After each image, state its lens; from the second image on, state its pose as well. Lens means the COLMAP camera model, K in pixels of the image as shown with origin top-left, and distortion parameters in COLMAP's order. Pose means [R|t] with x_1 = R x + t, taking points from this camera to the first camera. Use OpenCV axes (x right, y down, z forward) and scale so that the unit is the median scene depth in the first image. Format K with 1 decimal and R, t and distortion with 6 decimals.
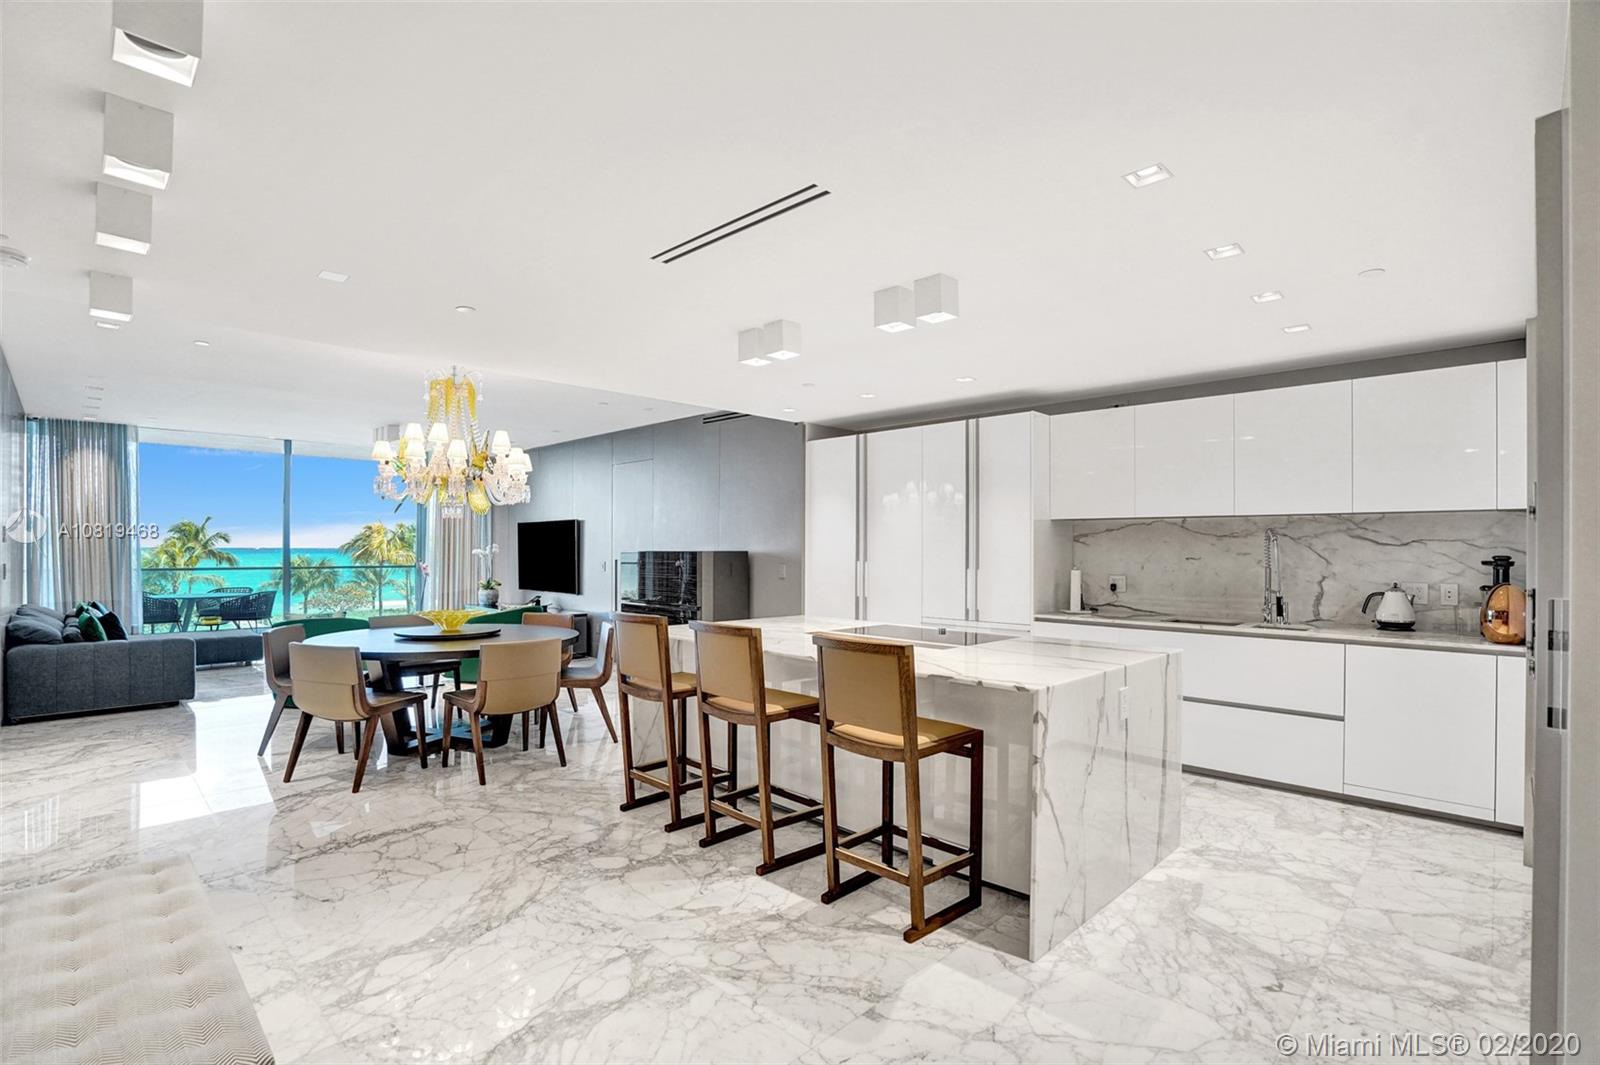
lens RADIAL K [[754.0, 0, 791.1], [0, 754.0, 548.8], [0, 0, 1]] dist [-0.064091, 0.025917]
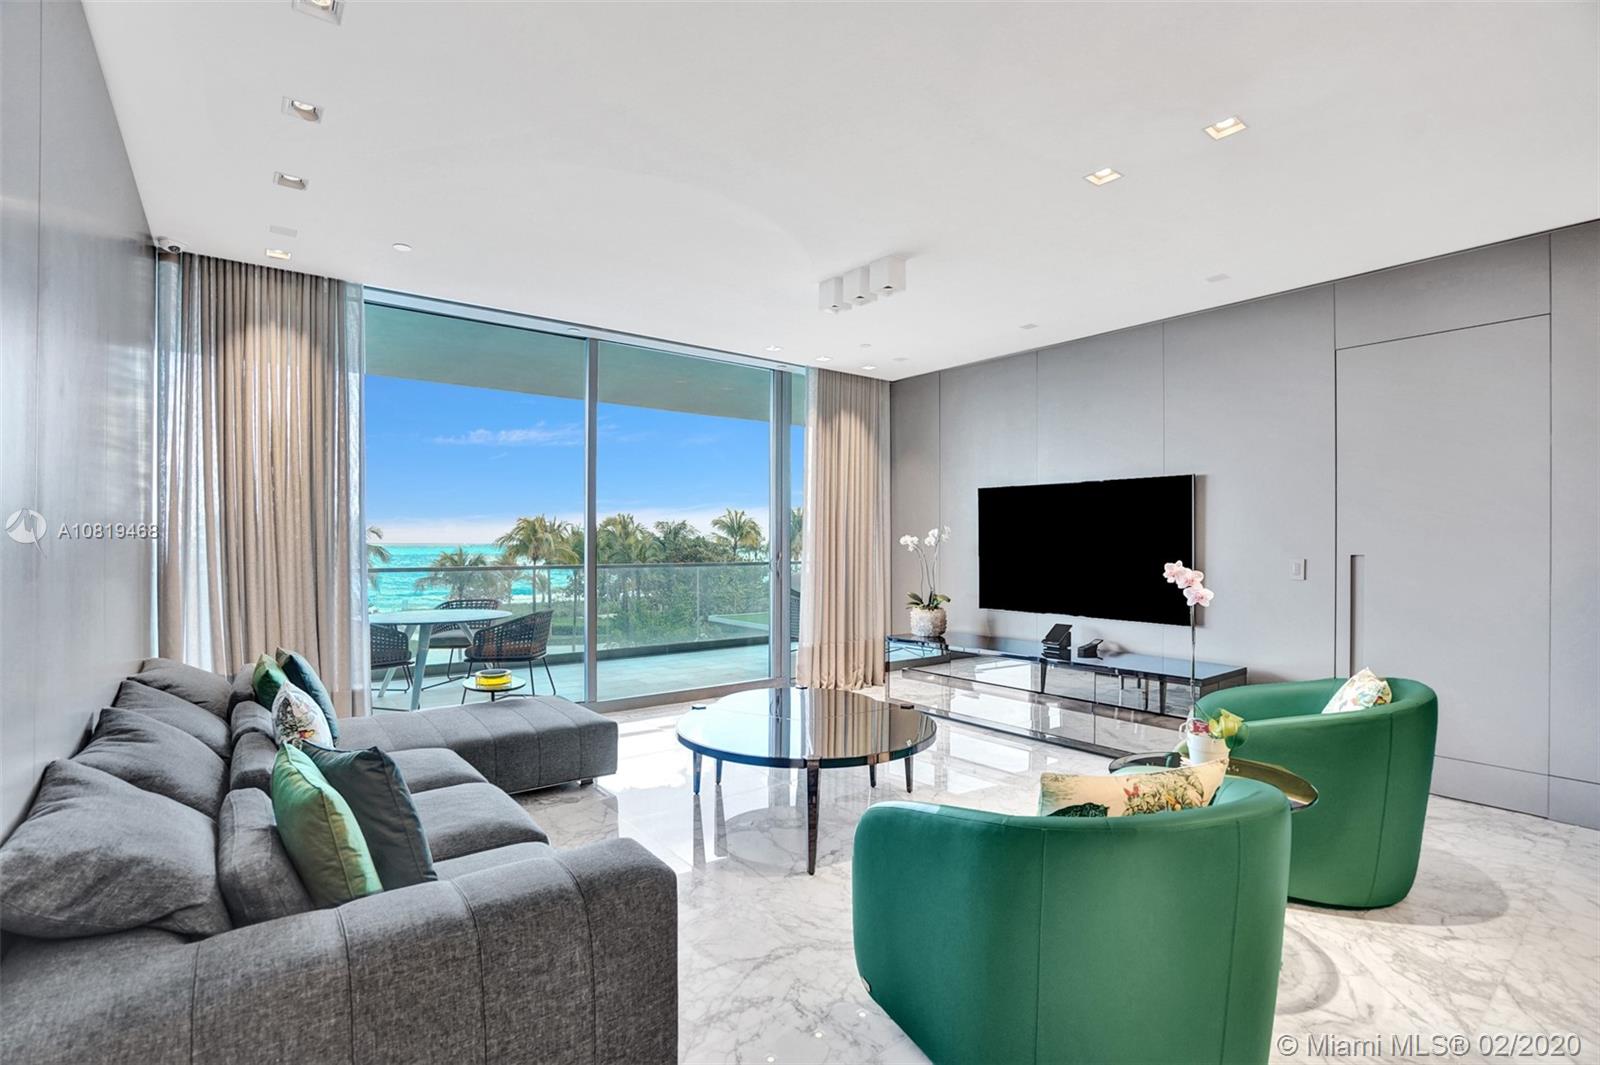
lens RADIAL K [[754.0, 0, 791.1], [0, 754.0, 548.8], [0, 0, 1]] dist [-0.064091, 0.025917]
pose [[0.990547, -0.001530, -0.137168, -0.558682], [0.002400, 0.999978, 0.006183, 0.007354], [0.137156, -0.006454, 0.990528, 0.562523]]
